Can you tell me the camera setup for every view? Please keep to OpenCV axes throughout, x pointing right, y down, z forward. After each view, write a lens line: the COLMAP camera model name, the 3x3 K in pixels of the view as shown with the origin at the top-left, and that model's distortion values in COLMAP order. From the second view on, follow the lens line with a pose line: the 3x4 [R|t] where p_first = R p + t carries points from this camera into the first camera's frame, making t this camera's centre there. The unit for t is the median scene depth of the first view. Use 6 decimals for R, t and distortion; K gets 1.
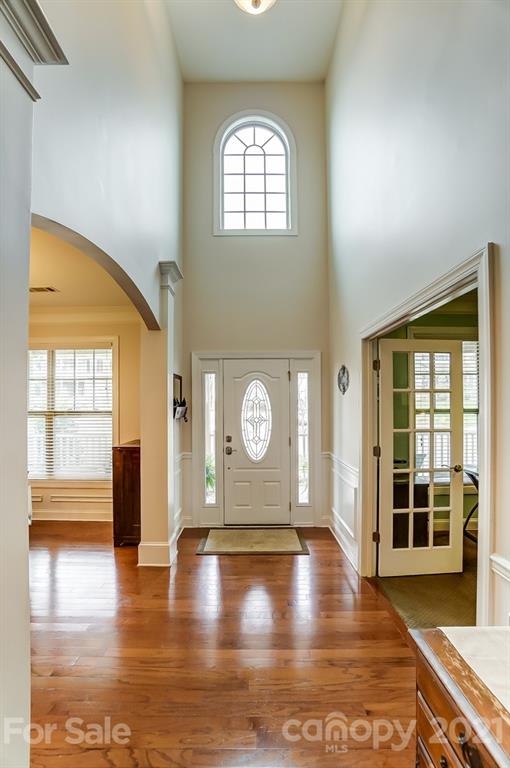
lens RADIAL K [[345.3, 0, 259.6], [0, 345.3, 398.4], [0, 0, 1]] dist [-0.045148, 0.009142]
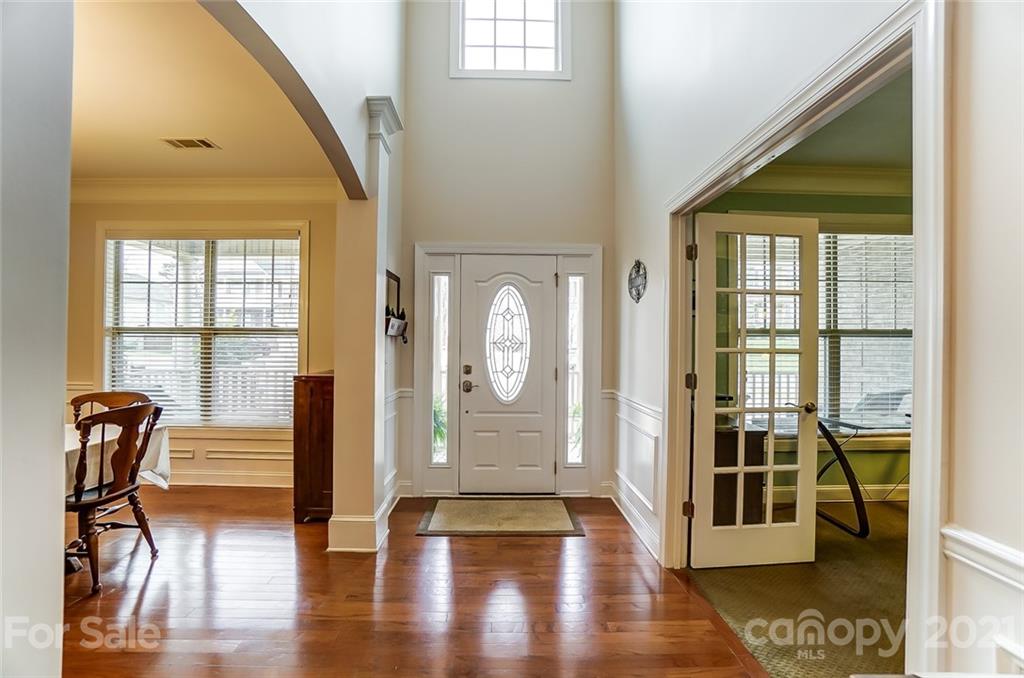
lens RADIAL K [[460.4, 0, 519.9], [0, 460.4, 340.4], [0, 0, 1]] dist [-0.045148, 0.009142]
pose [[0.999621, 0.013933, 0.023752, -0.008802], [-0.014329, 0.999759, 0.016603, 0.050951], [-0.023515, -0.016937, 0.999580, 0.095336]]
